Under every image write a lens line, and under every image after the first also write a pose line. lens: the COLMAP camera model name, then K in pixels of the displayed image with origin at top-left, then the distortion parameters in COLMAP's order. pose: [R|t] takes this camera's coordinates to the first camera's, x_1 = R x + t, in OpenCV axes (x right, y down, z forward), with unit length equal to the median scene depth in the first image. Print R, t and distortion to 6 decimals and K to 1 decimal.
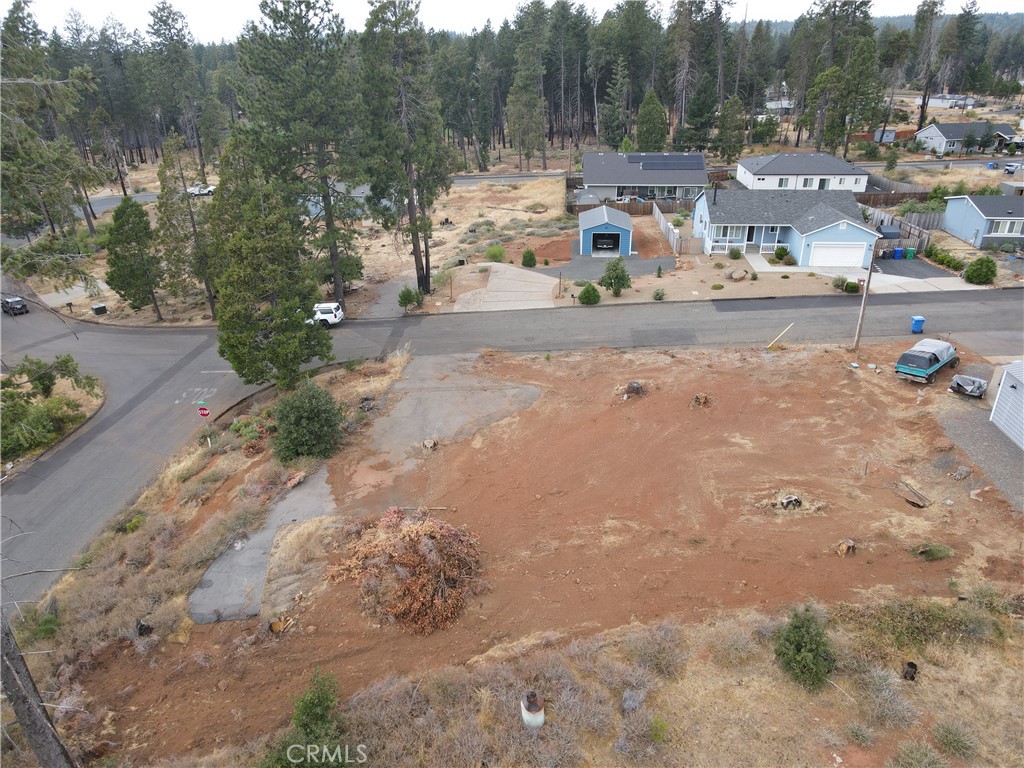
lens RADIAL K [[747.0, 0, 509.5], [0, 747.0, 381.9], [0, 0, 1]] dist [0.017787, -0.001248]
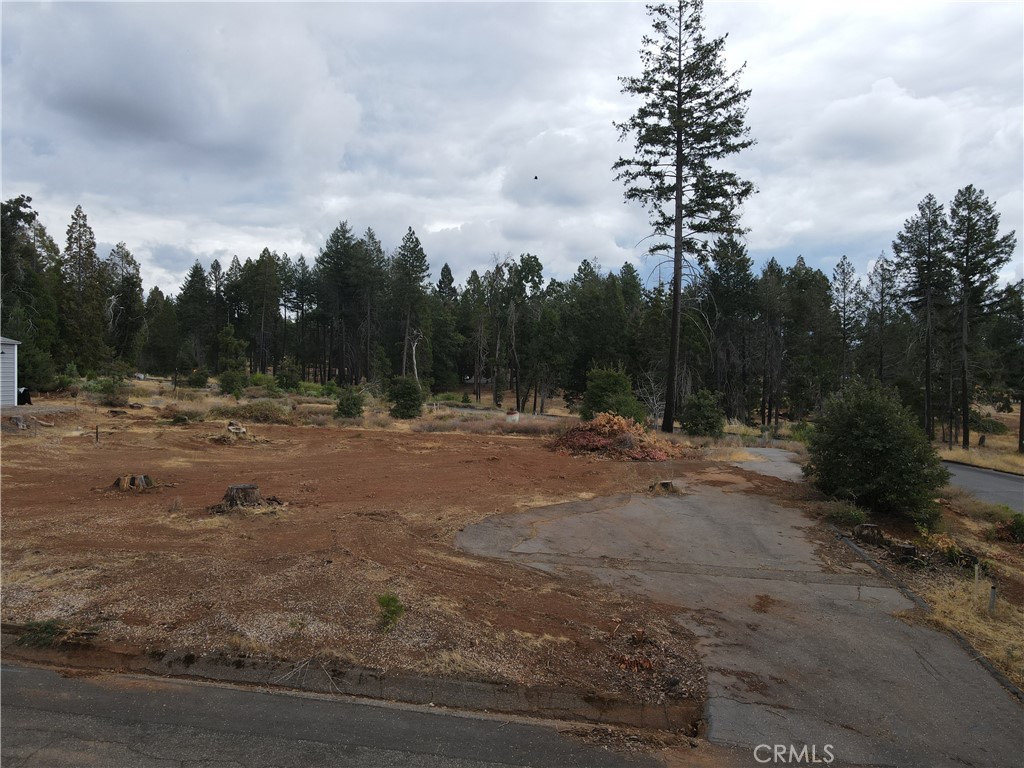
lens RADIAL K [[747.0, 0, 509.1], [0, 747.0, 376.8], [0, 0, 1]] dist [0.017787, -0.001248]
pose [[-0.999944, 0.003854, 0.009830, 0.011008], [0.007790, 0.897707, 0.440524, -0.244079], [-0.007127, 0.440576, -0.897687, 1.378872]]
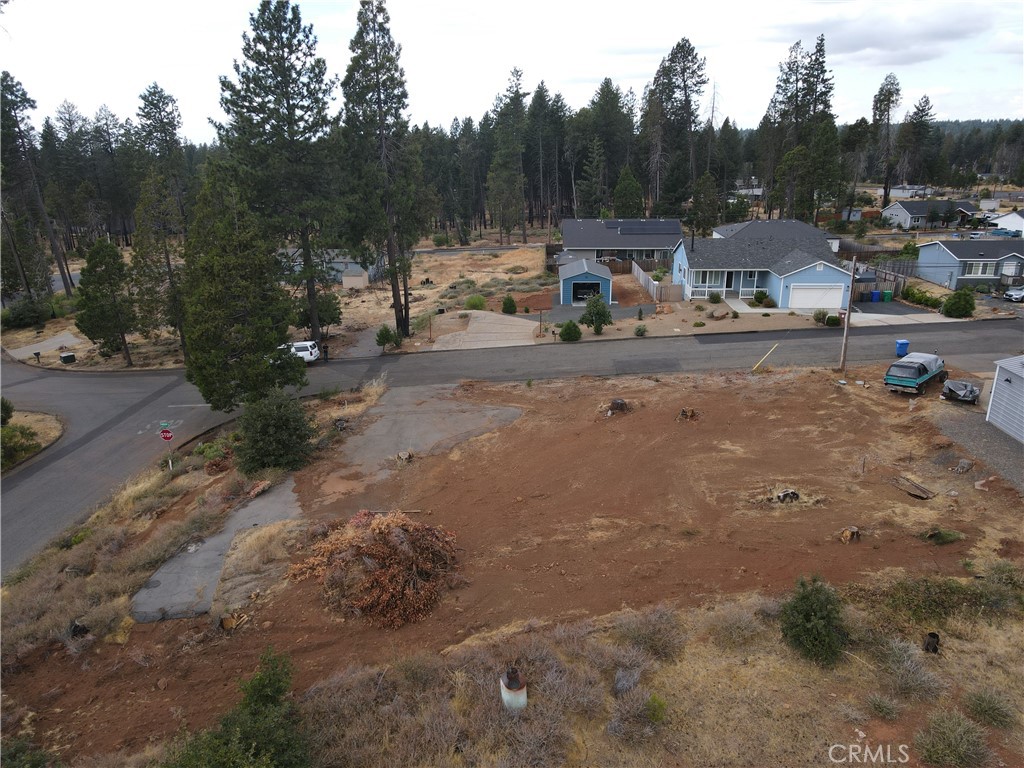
lens RADIAL K [[747.0, 0, 509.5], [0, 747.0, 382.8], [0, 0, 1]] dist [0.017787, -0.001248]
pose [[0.999708, -0.007379, 0.022998, 0.004441], [0.010163, 0.992303, -0.123414, 0.099726], [-0.021910, 0.123612, 0.992089, 0.042925]]
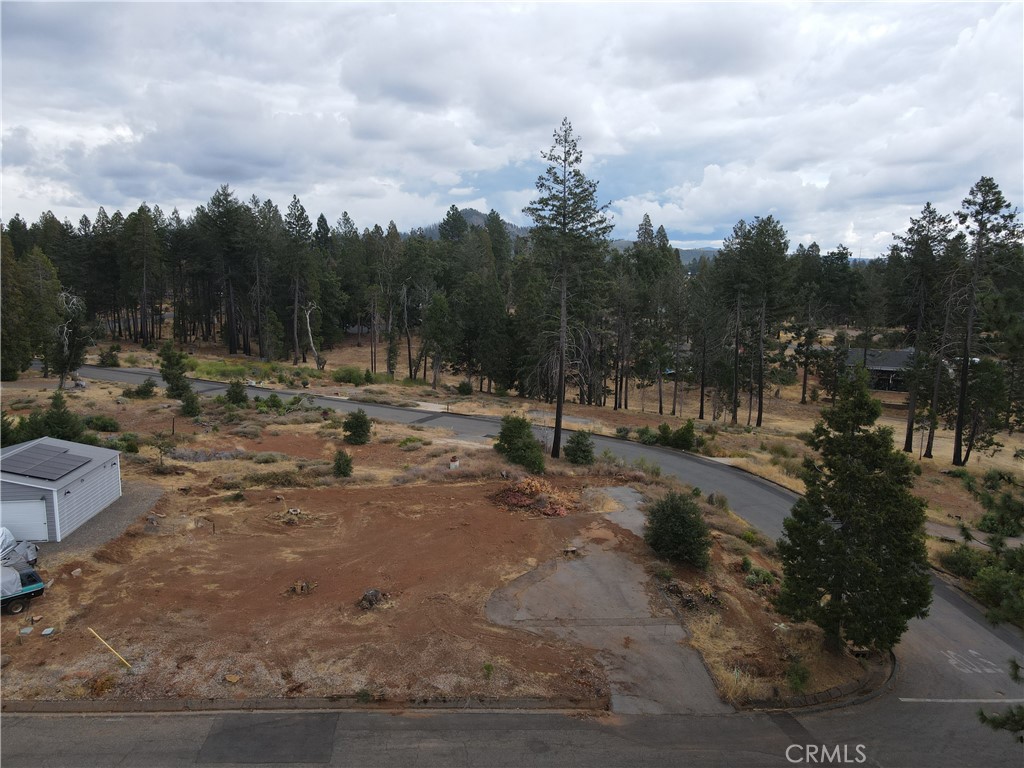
lens RADIAL K [[747.0, 0, 508.9], [0, 747.0, 377.6], [0, 0, 1]] dist [0.017787, -0.001248]
pose [[-0.983322, 0.033956, -0.178677, 0.161188], [-0.070630, 0.834017, 0.547199, -0.675430], [0.167600, 0.550693, -0.817709, 1.603824]]
